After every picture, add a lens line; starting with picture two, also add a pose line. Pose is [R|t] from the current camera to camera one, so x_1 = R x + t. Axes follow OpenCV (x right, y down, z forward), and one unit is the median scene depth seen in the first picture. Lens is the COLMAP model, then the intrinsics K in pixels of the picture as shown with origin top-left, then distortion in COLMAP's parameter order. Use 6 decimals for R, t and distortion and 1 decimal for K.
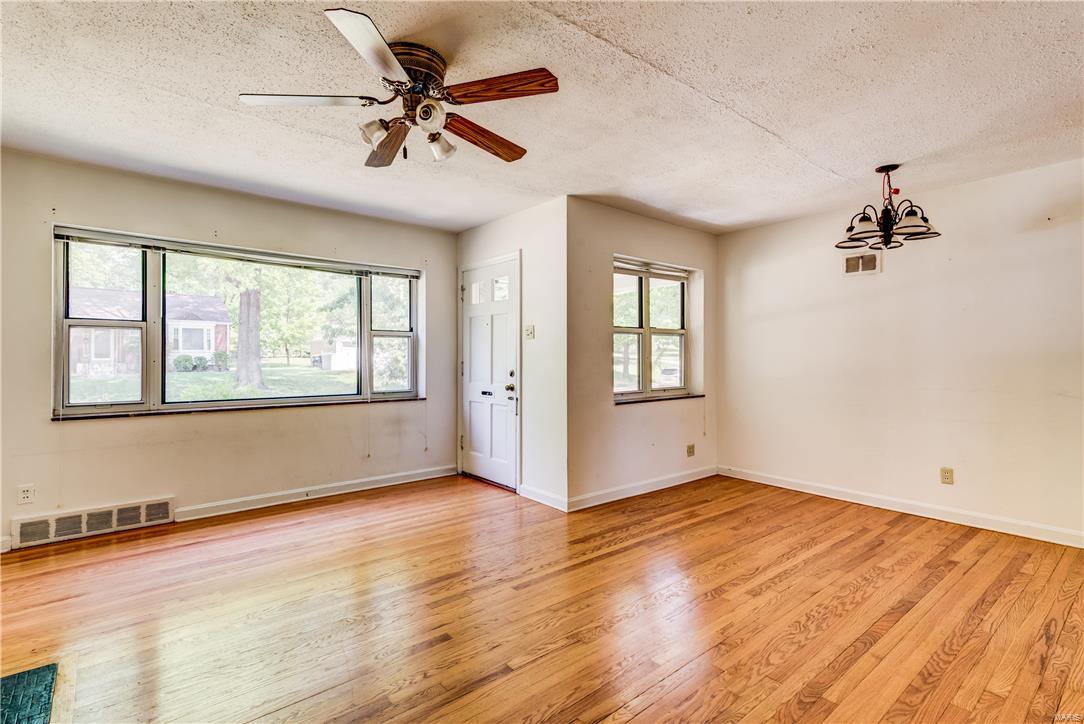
lens RADIAL K [[527.9, 0, 537.4], [0, 527.9, 361.1], [0, 0, 1]] dist [0.031271, -0.000683]
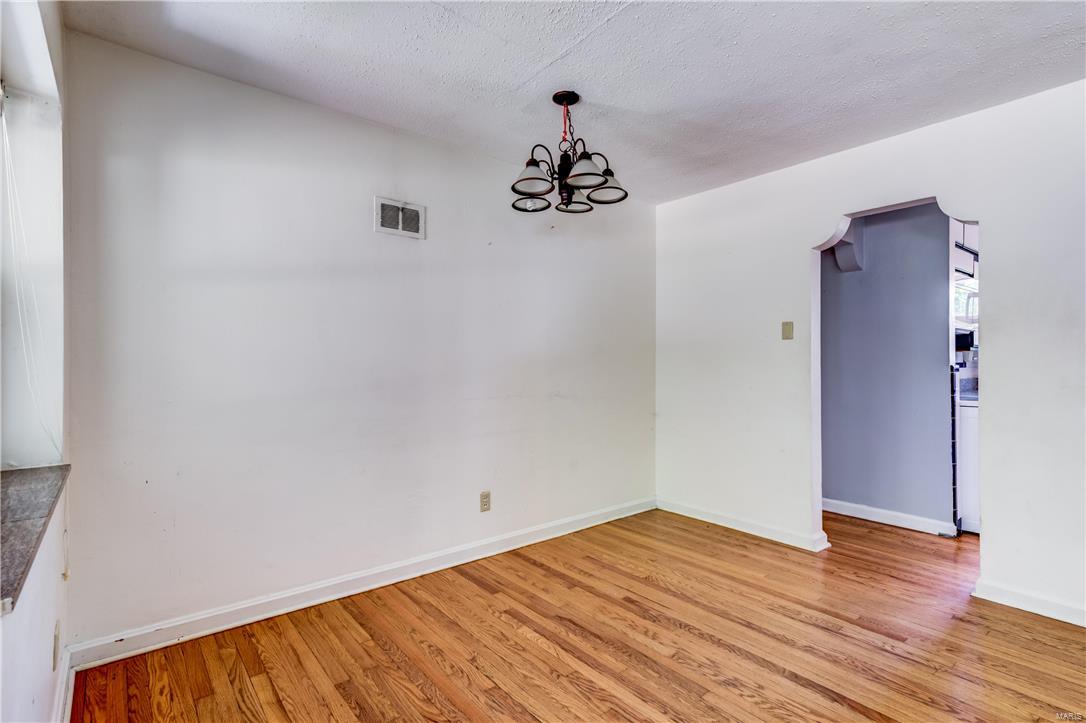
lens RADIAL K [[528.9, 0, 536.4], [0, 528.9, 345.3], [0, 0, 1]] dist [0.031271, -0.000683]
pose [[0.011259, 0.024947, 0.999625, -0.063348], [0.006584, 0.999665, -0.025022, -0.005340], [-0.999915, 0.006863, 0.011091, 0.950591]]
